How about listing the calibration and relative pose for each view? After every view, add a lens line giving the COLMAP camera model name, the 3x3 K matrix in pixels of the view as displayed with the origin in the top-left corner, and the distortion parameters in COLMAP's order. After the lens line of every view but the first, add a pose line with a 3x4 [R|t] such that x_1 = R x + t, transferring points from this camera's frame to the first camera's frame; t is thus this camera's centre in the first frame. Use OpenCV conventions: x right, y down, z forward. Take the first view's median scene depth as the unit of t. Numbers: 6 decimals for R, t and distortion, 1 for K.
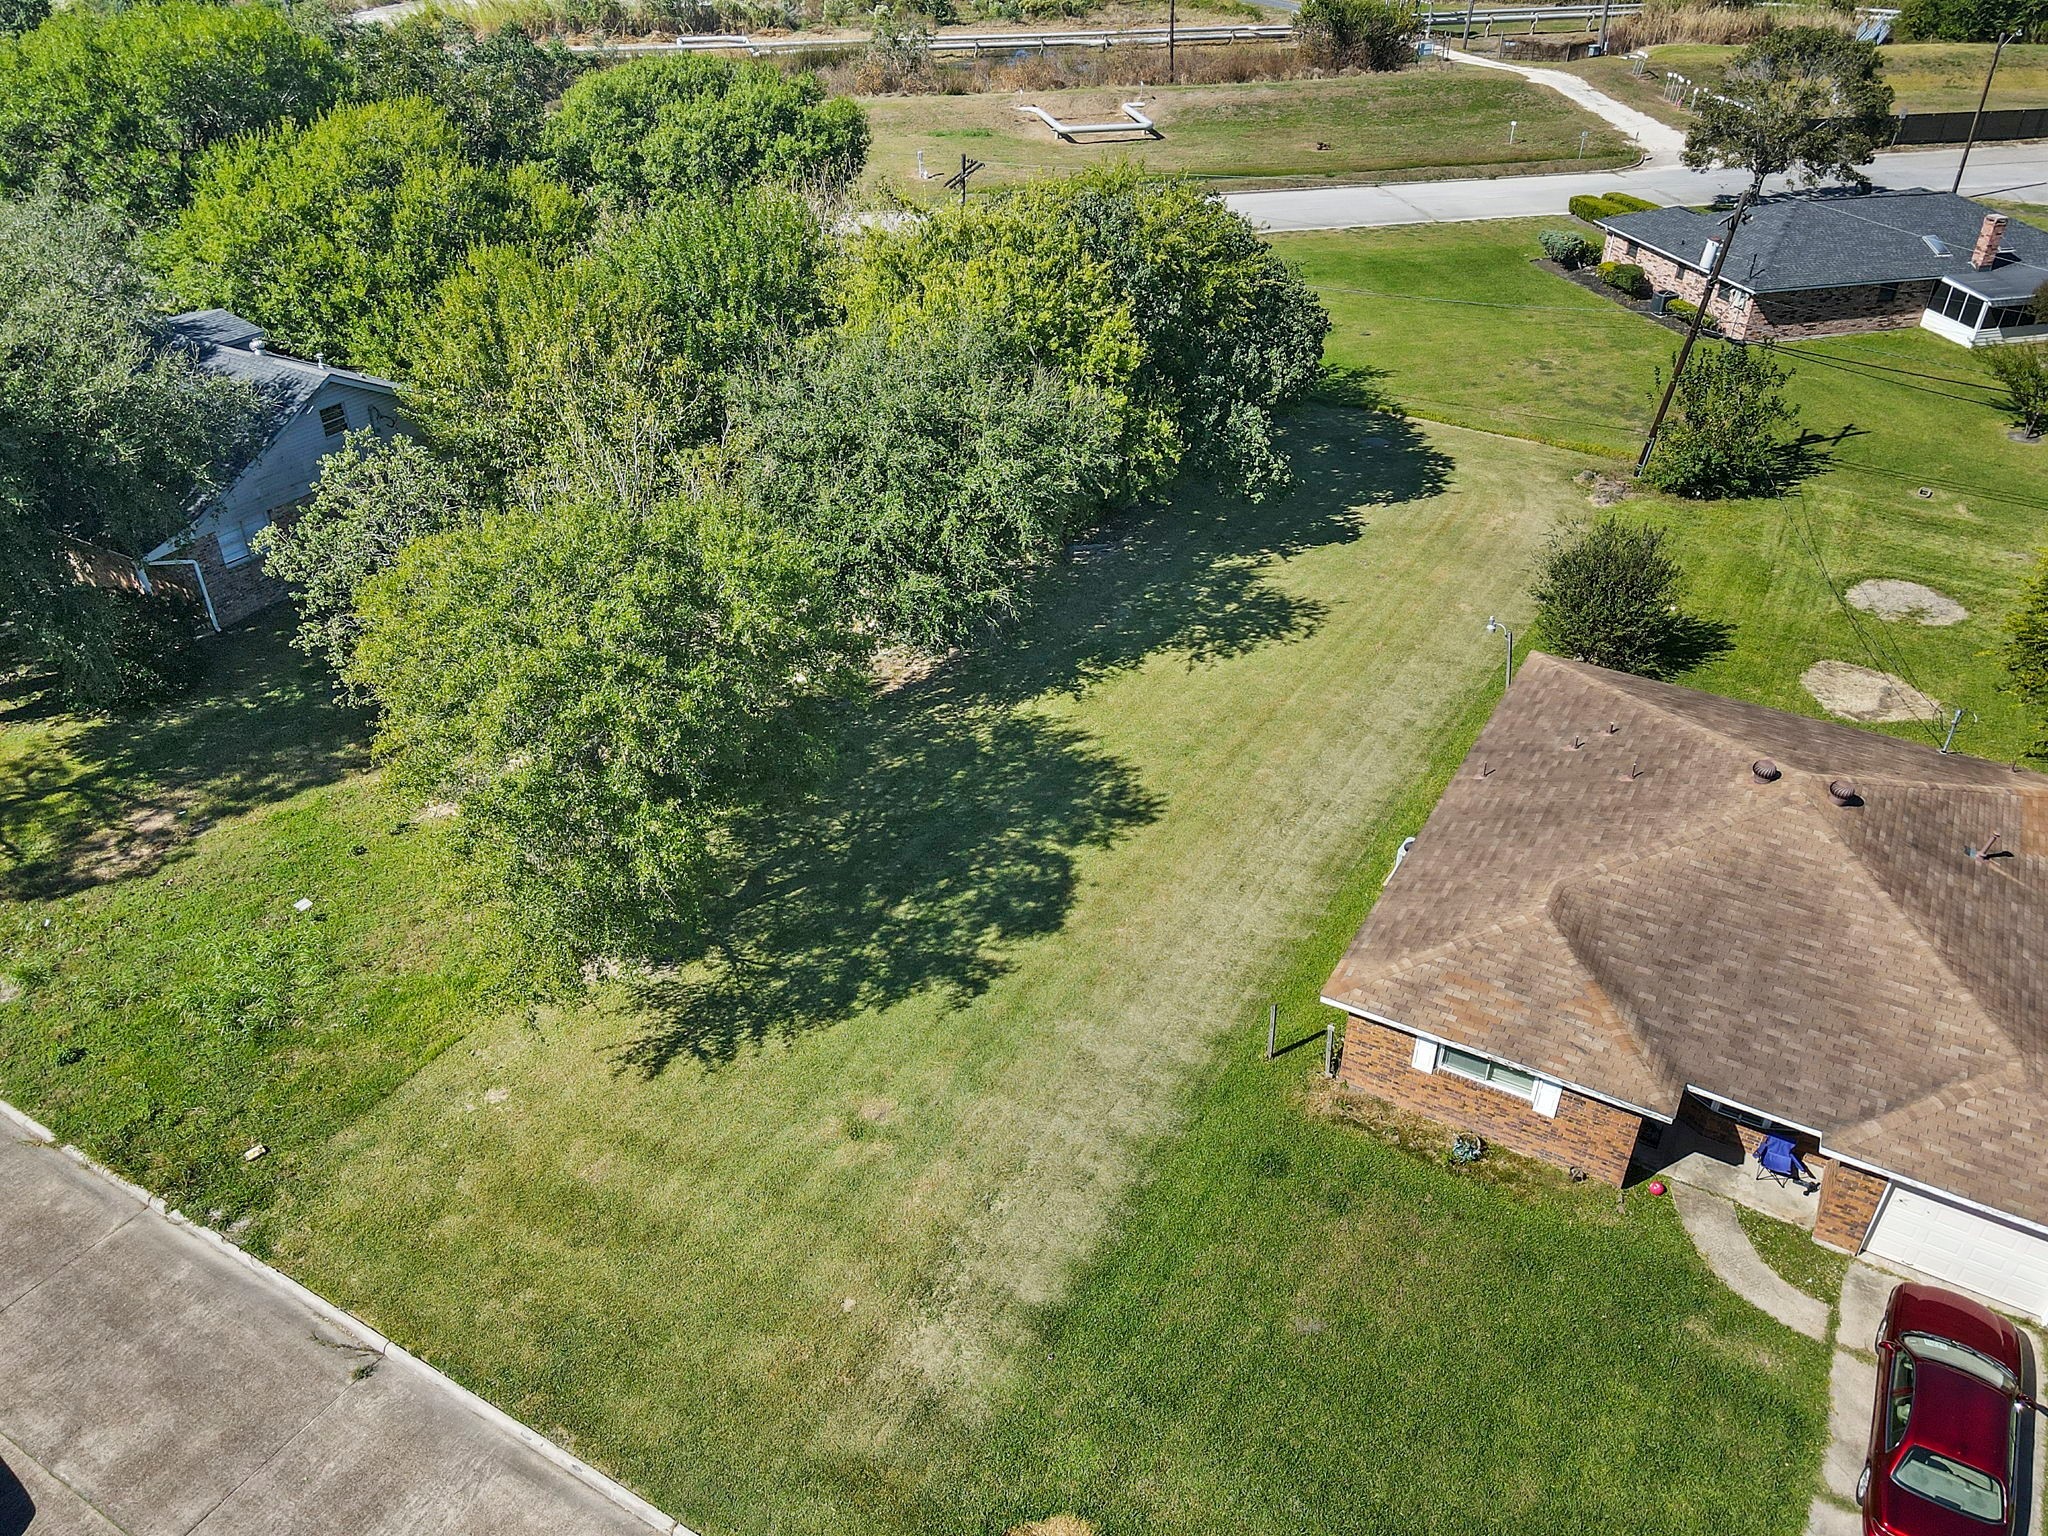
lens RADIAL K [[1568.6, 0, 1002.3], [0, 1568.6, 717.5], [0, 0, 1]] dist [0.015719, 0.005100]
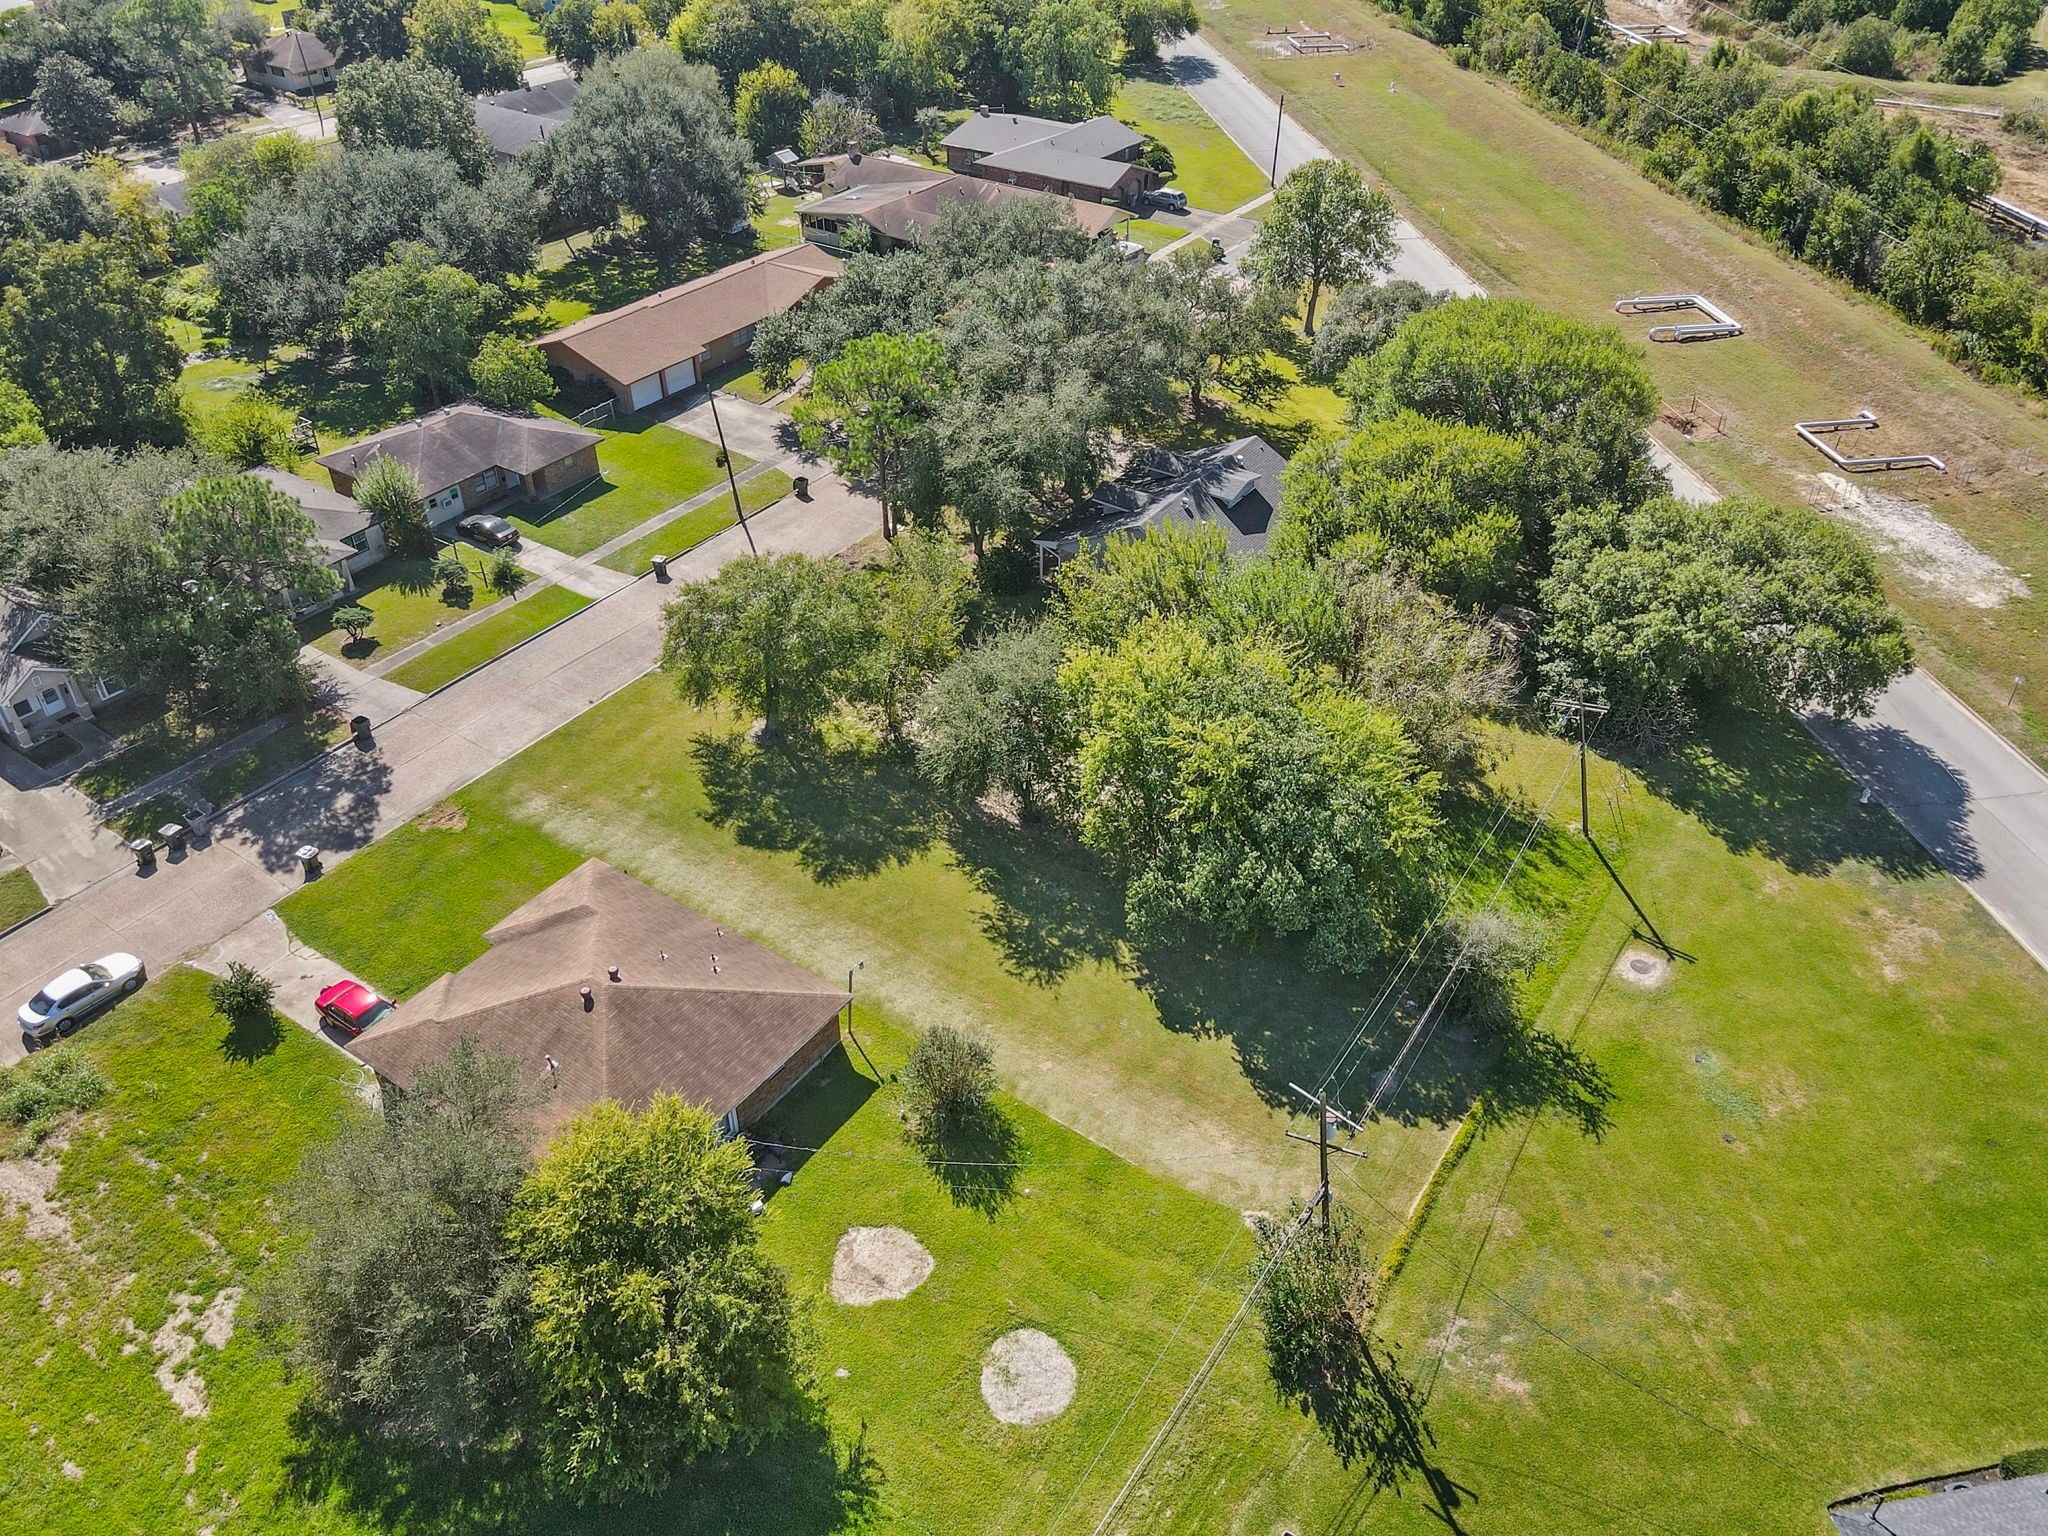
lens RADIAL K [[1505.0, 0, 1024.0], [0, 1505.0, 768.0], [0, 0, 1]] dist [0.006317, 0.010393]
pose [[-0.065825, 0.604108, -0.794179, 1.339394], [-0.521262, 0.657853, 0.543613, -1.063051], [0.850854, 0.449759, 0.271596, 0.608010]]
